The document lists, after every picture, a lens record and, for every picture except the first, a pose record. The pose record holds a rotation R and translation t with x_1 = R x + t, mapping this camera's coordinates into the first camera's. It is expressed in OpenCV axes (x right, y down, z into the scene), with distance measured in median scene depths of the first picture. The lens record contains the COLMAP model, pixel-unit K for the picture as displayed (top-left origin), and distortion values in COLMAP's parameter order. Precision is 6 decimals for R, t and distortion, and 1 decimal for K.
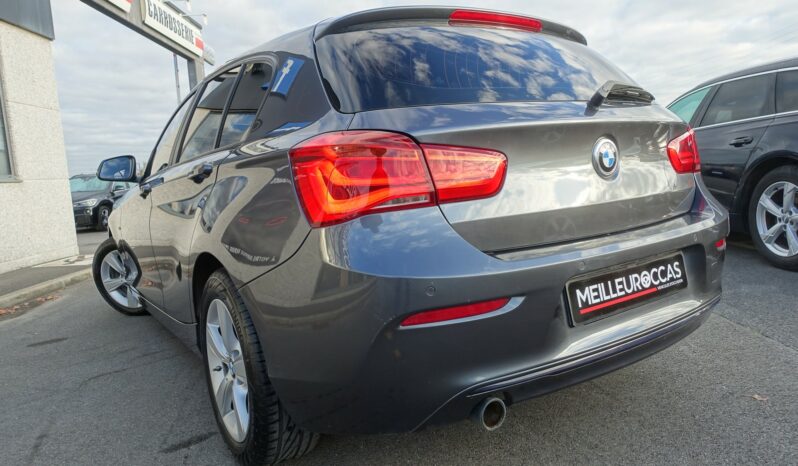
lens RADIAL K [[547.4, 0, 399.0], [0, 547.4, 233.0], [0, 0, 1]] dist [-0.007402, 0.000652]
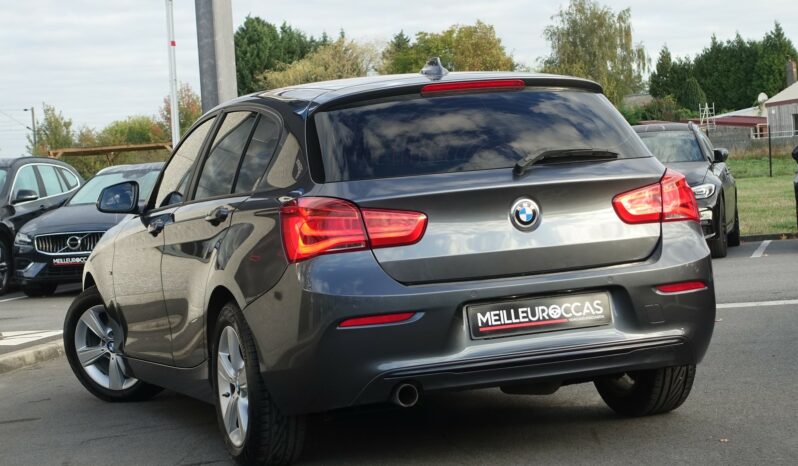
lens RADIAL K [[1930.3, 0, 399.0], [0, 1930.3, 233.0], [0, 0, 1]] dist [0.038221, -0.195795]
pose [[0.969947, 0.013305, -0.242950, 1.176647], [-0.026710, 0.998292, -0.051964, 0.144607], [0.241844, 0.056892, 0.968646, -3.360644]]
